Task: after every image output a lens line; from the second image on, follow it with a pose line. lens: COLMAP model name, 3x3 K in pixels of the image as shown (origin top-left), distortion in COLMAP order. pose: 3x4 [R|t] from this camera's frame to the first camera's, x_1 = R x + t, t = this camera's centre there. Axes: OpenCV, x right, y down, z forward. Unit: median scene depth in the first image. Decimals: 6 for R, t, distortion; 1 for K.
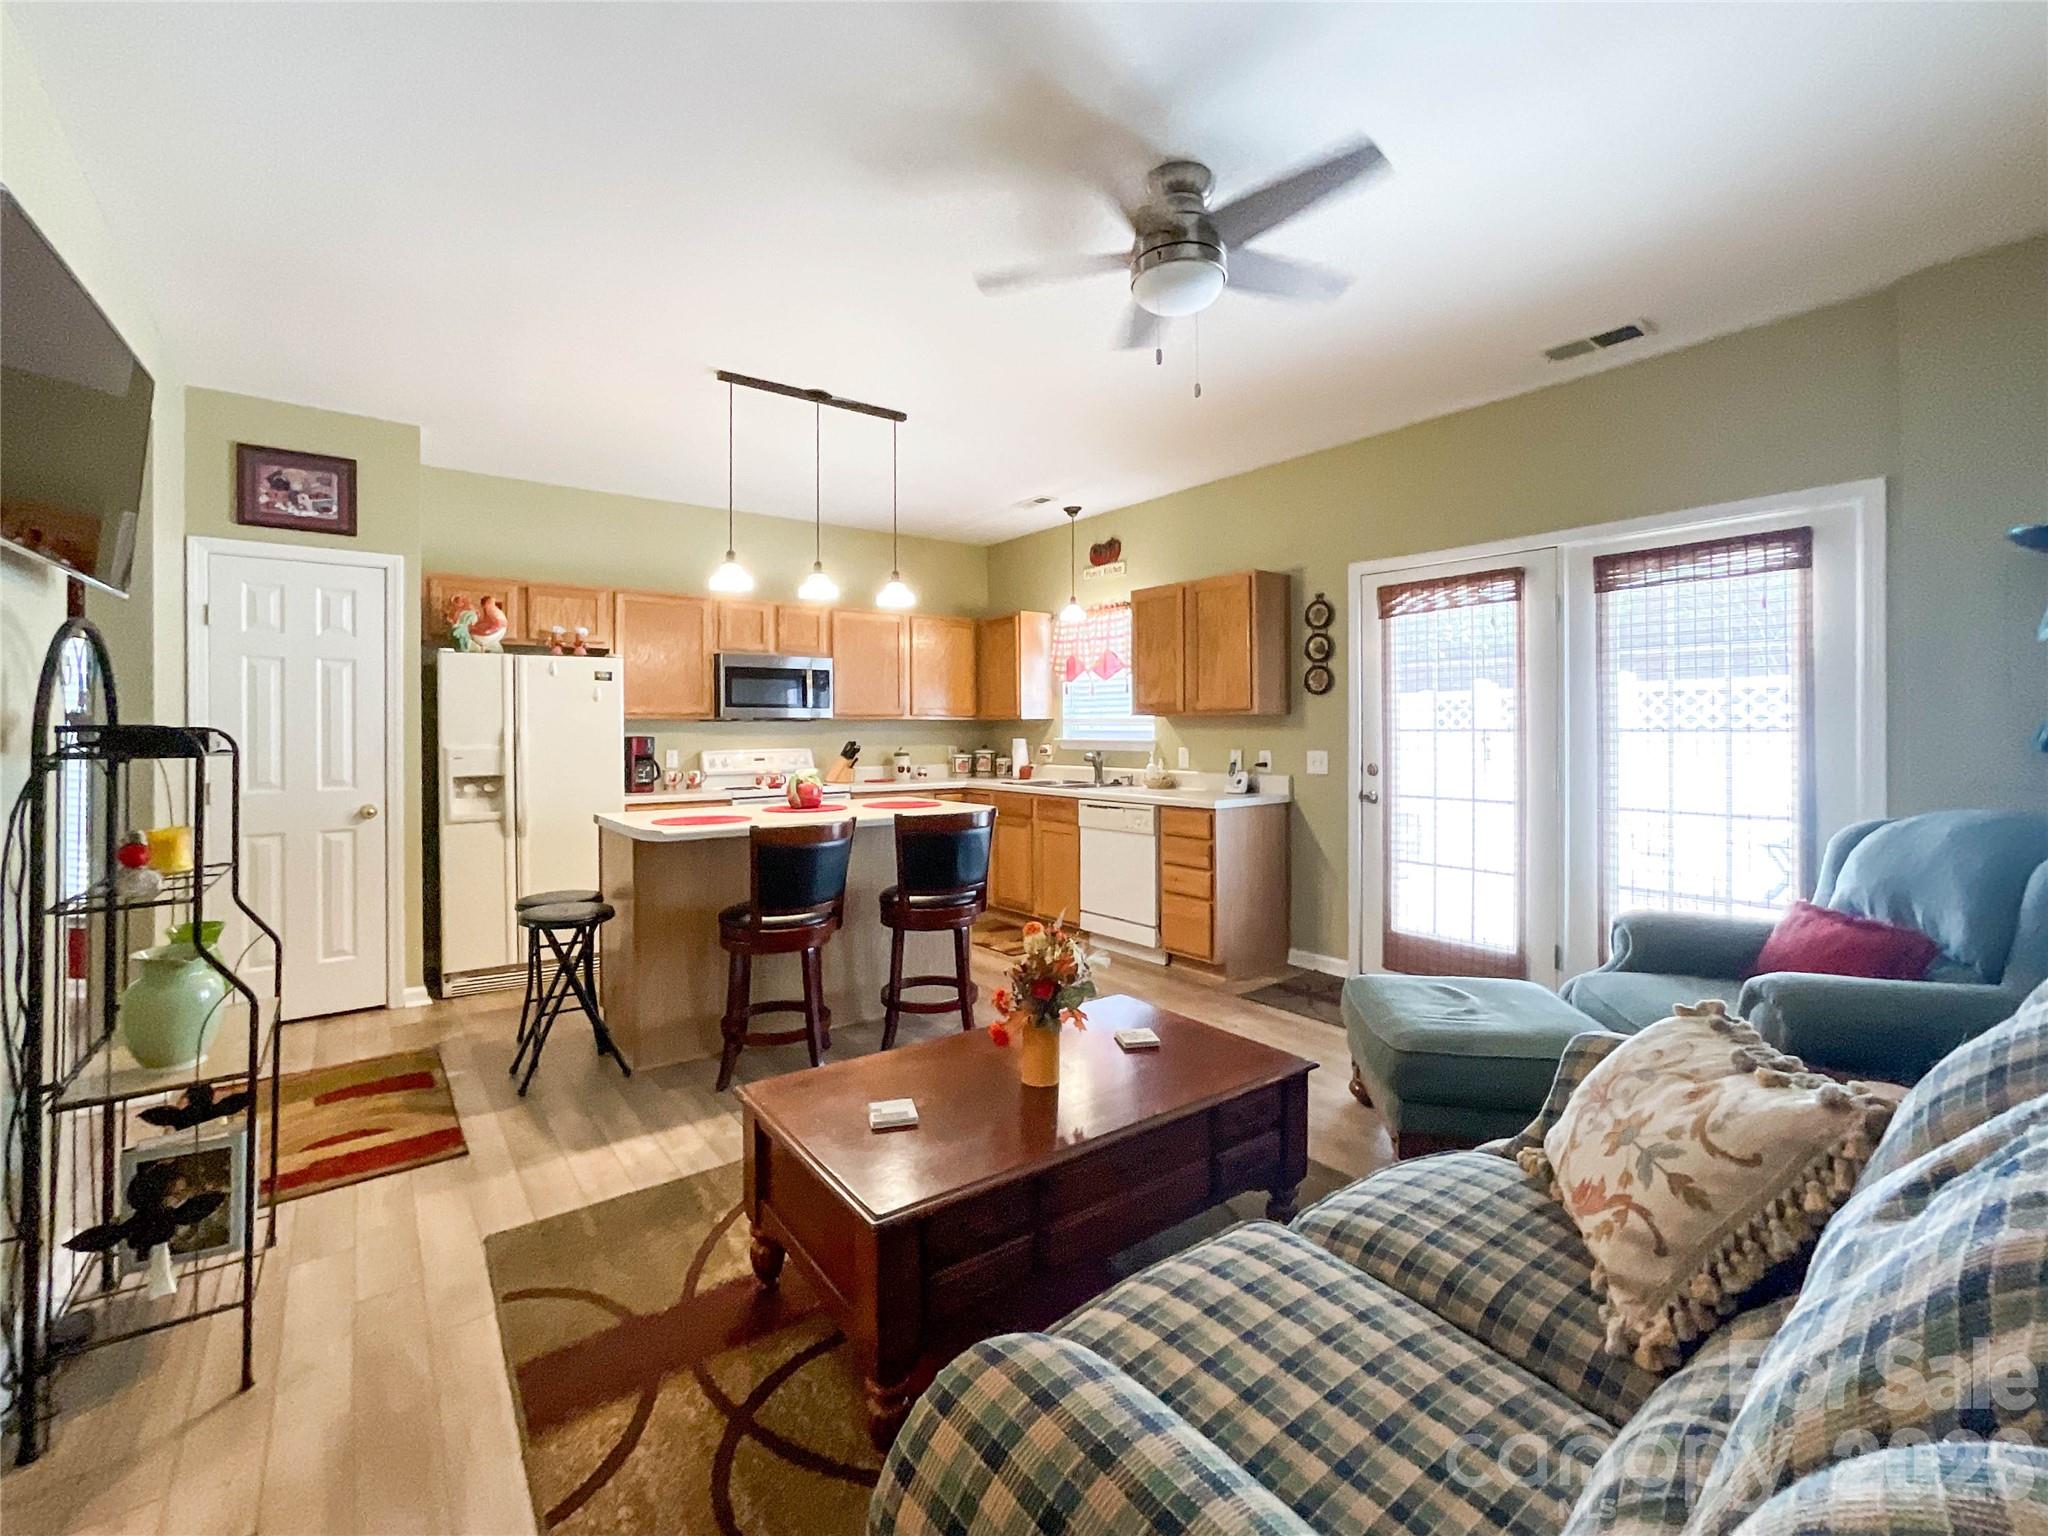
lens RADIAL K [[899.6, 0, 1006.3], [0, 899.6, 735.1], [0, 0, 1]] dist [-0.022235, 0.007463]
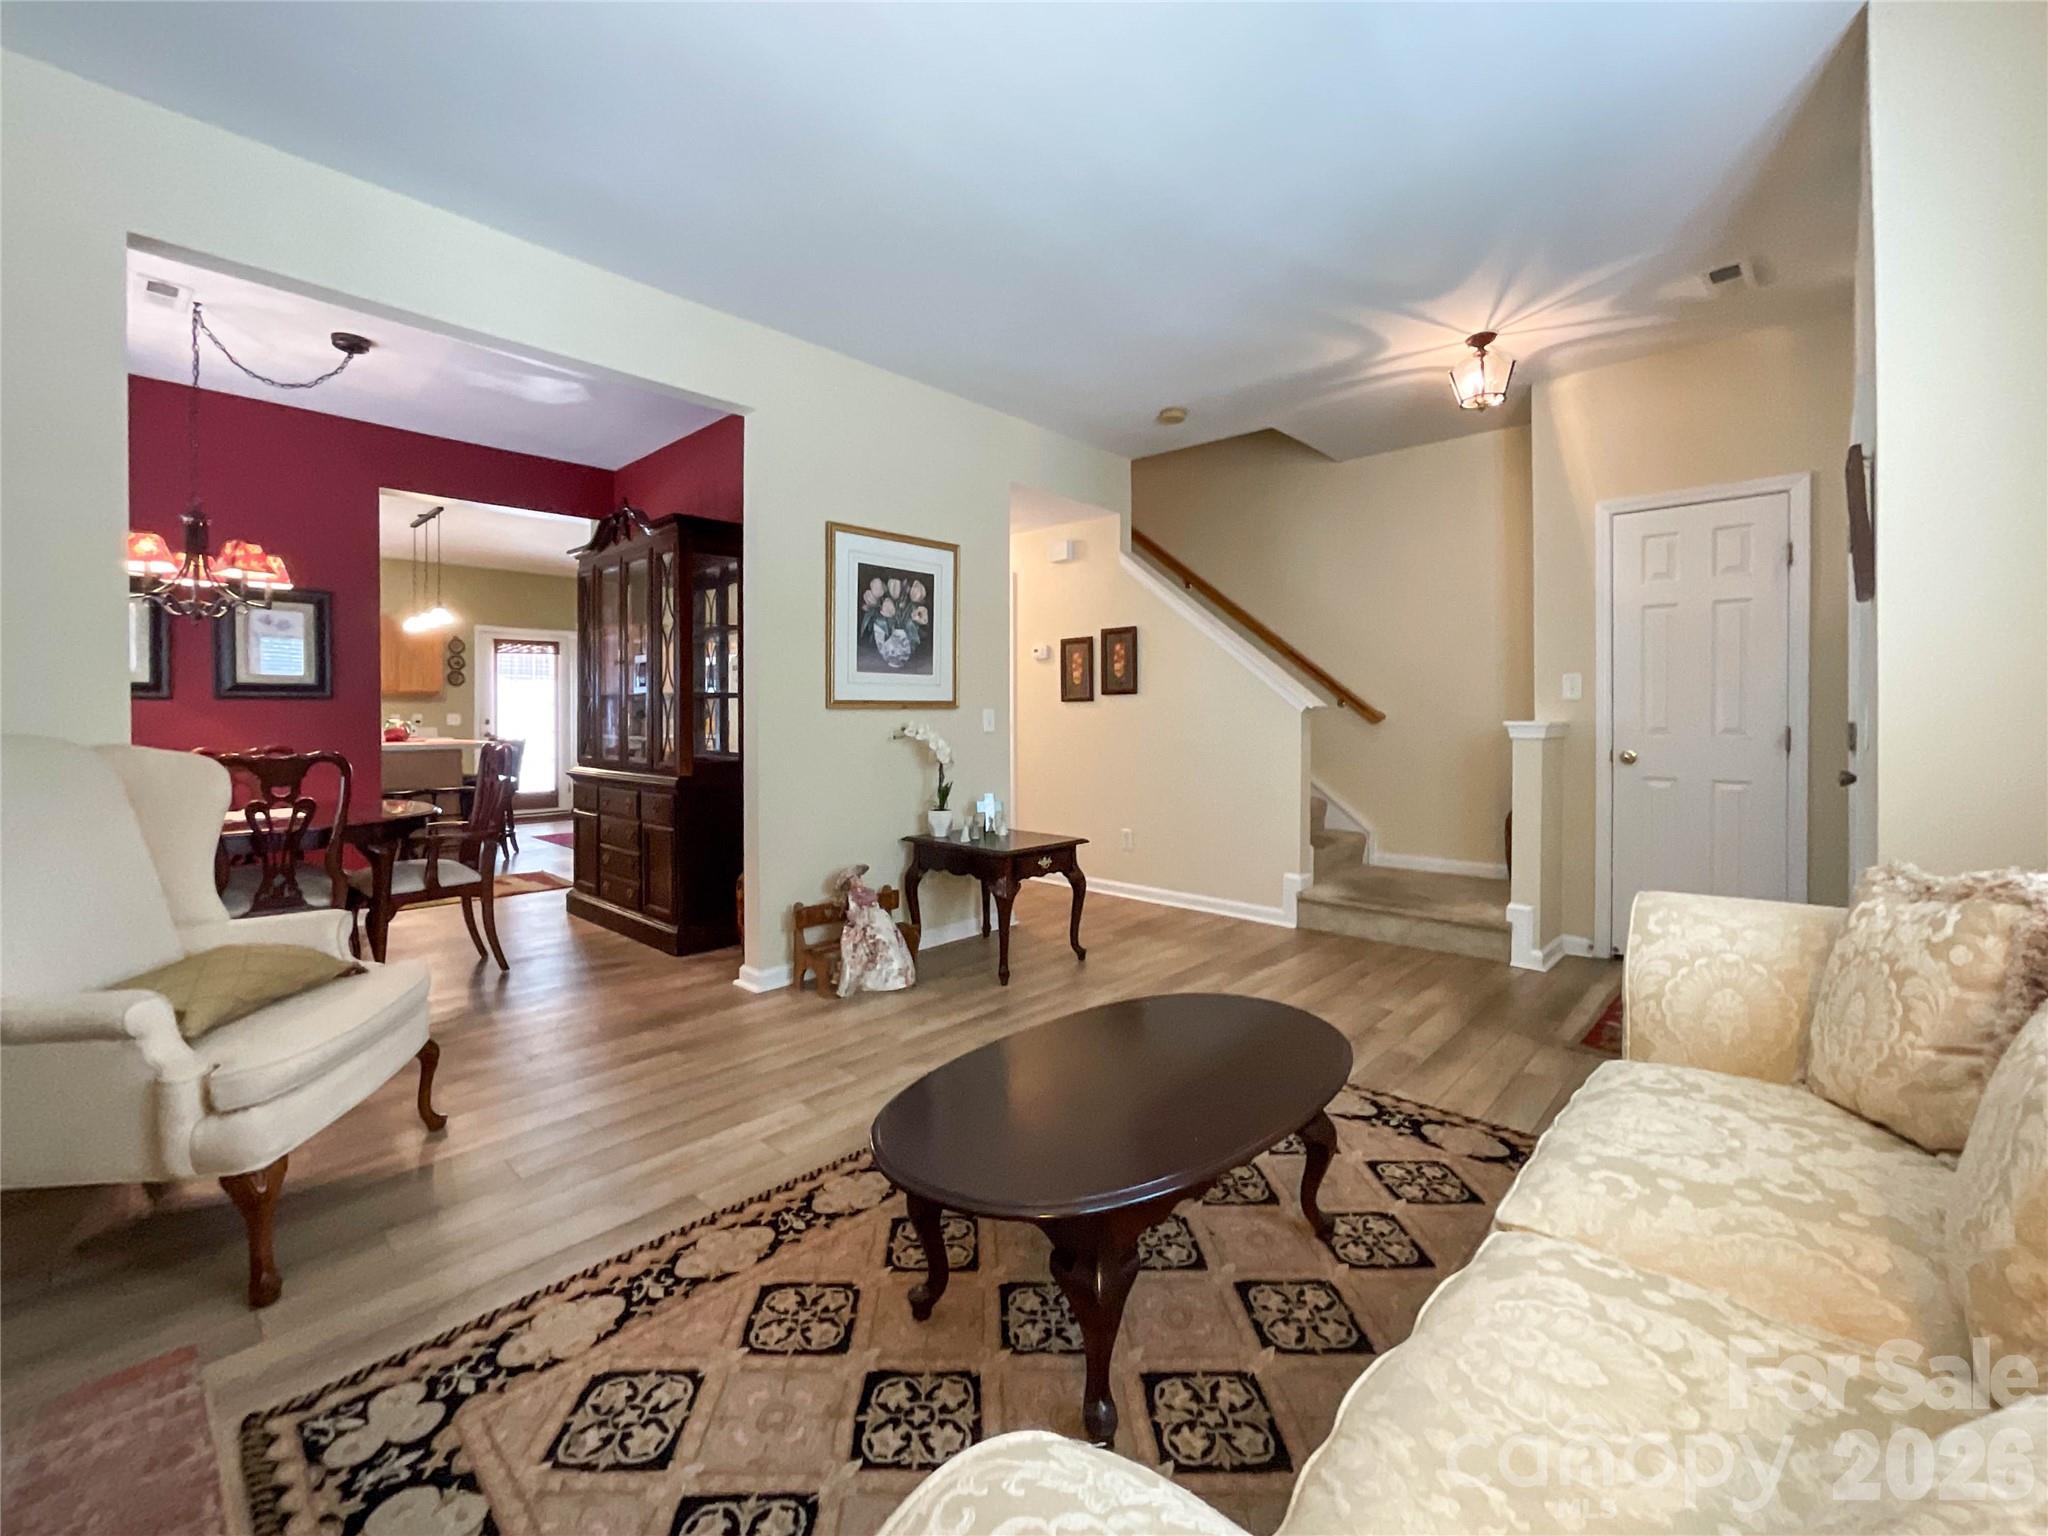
lens RADIAL K [[863.8, 0, 1016.9], [0, 863.8, 717.5], [0, 0, 1]] dist [-0.039813, 0.027410]
pose [[-0.177302, 0.004770, 0.984145, -1.874035], [0.008700, 0.999957, -0.003279, 0.047405], [-0.984118, 0.007980, -0.177336, 0.102902]]
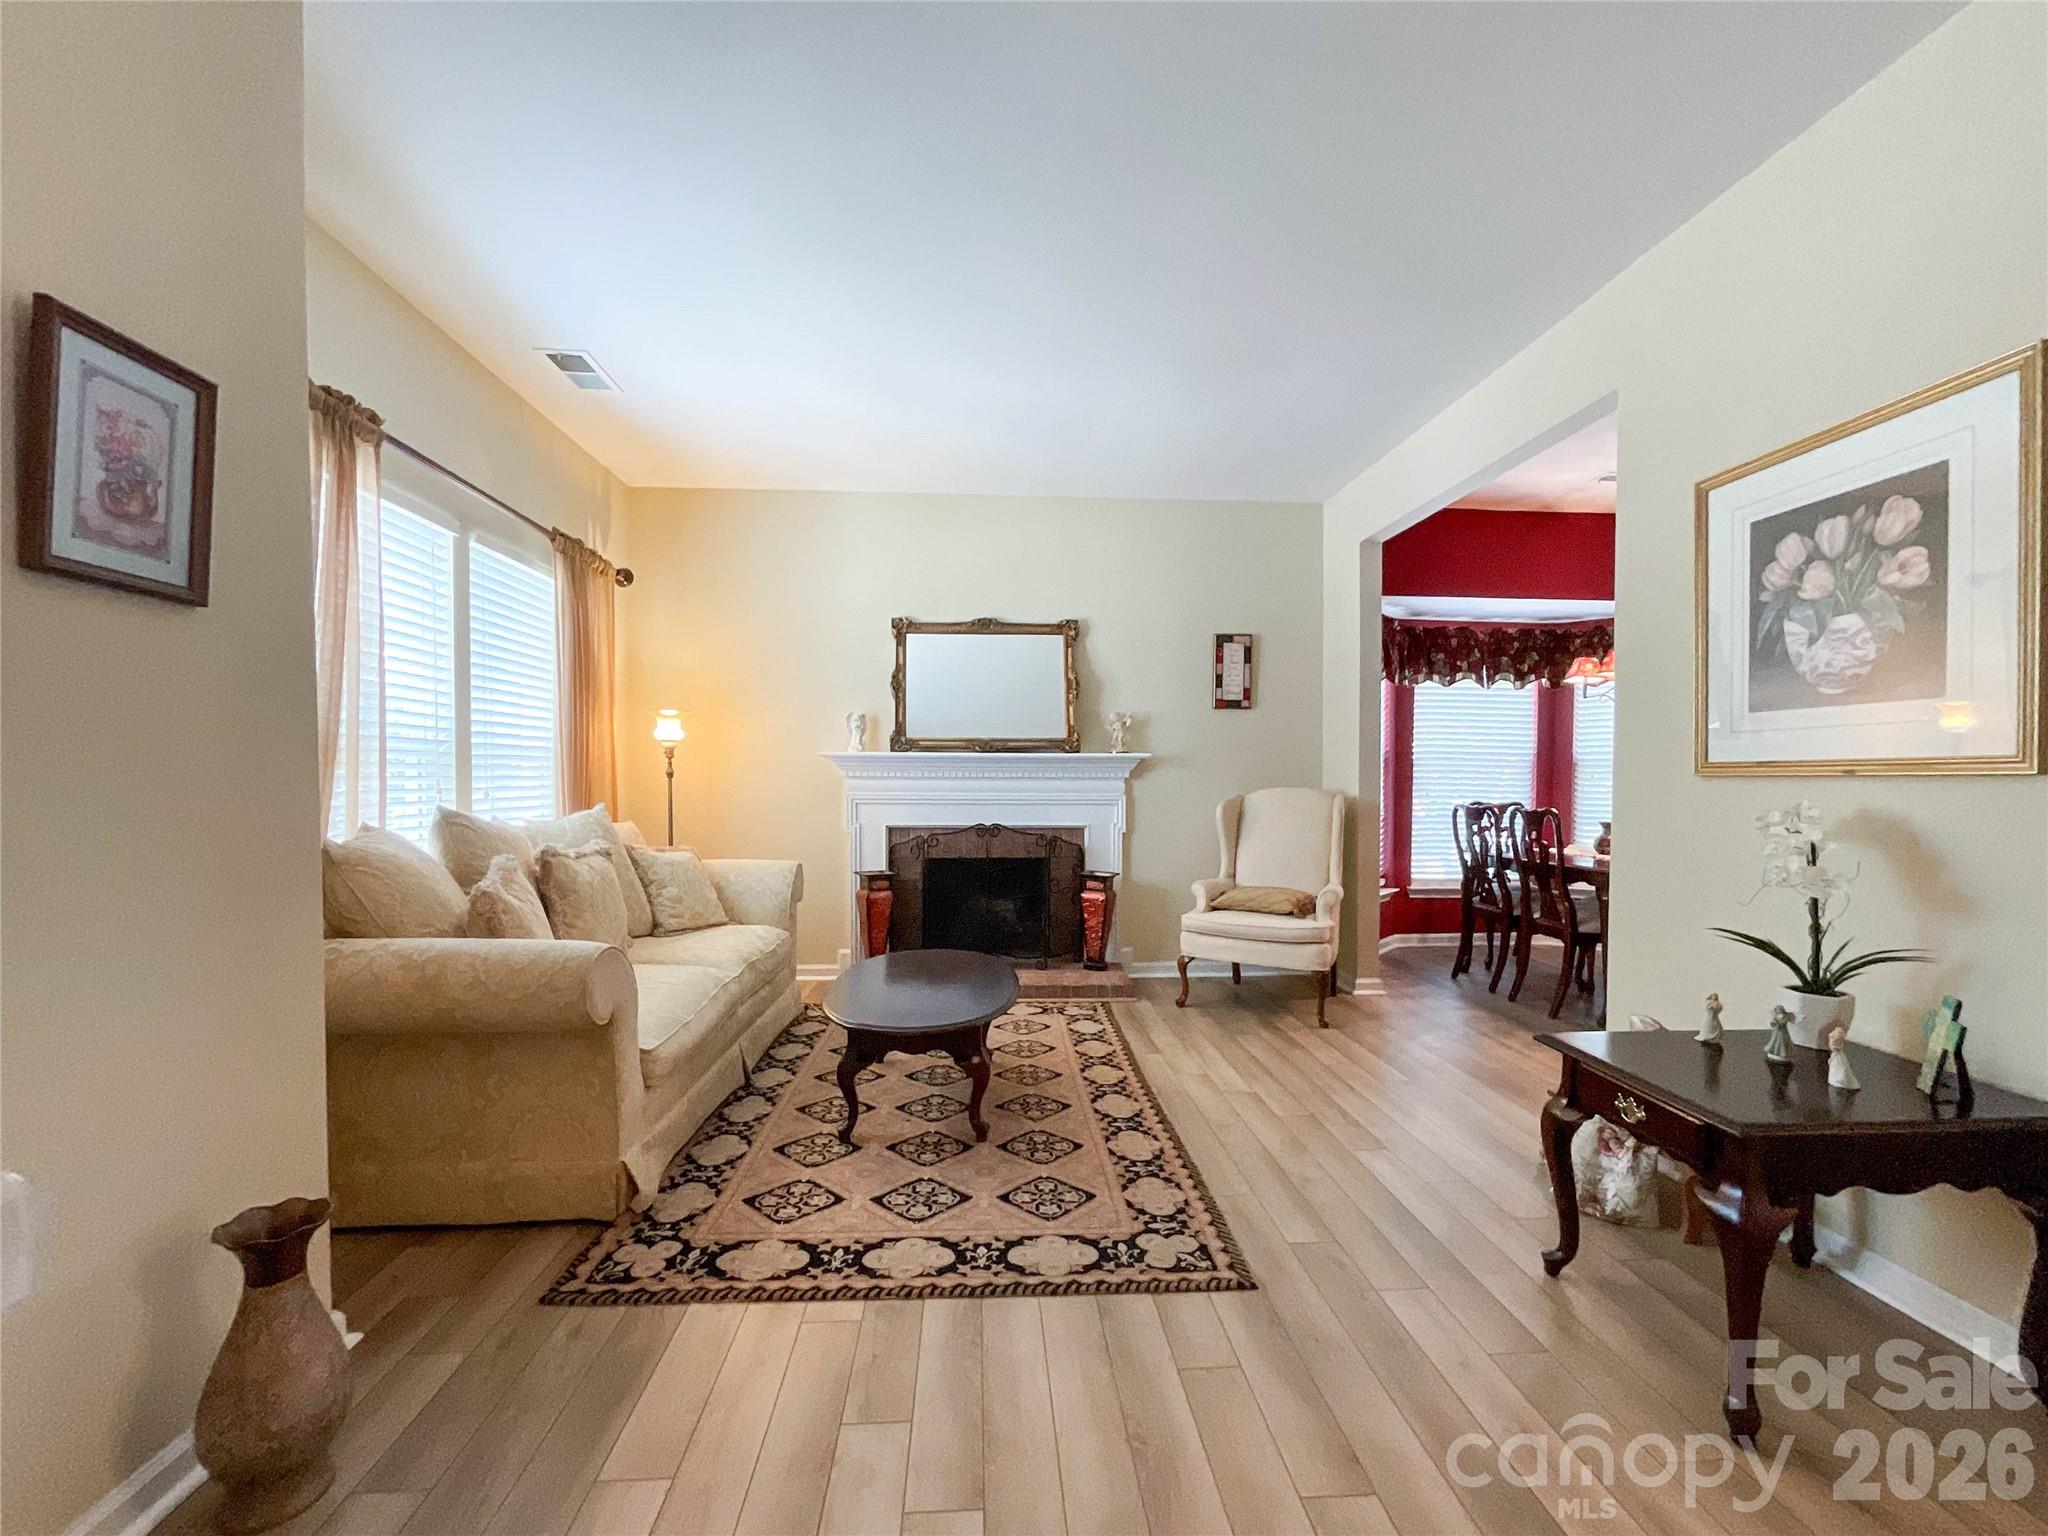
lens RADIAL K [[862.9, 0, 1032.7], [0, 862.9, 787.1], [0, 0, 1]] dist [-0.011668, 0.000312]
pose [[0.842748, 0.021181, -0.537891, -1.077281], [-0.014741, 0.999759, 0.016273, 0.039438], [0.538106, -0.005785, 0.842857, -0.539114]]
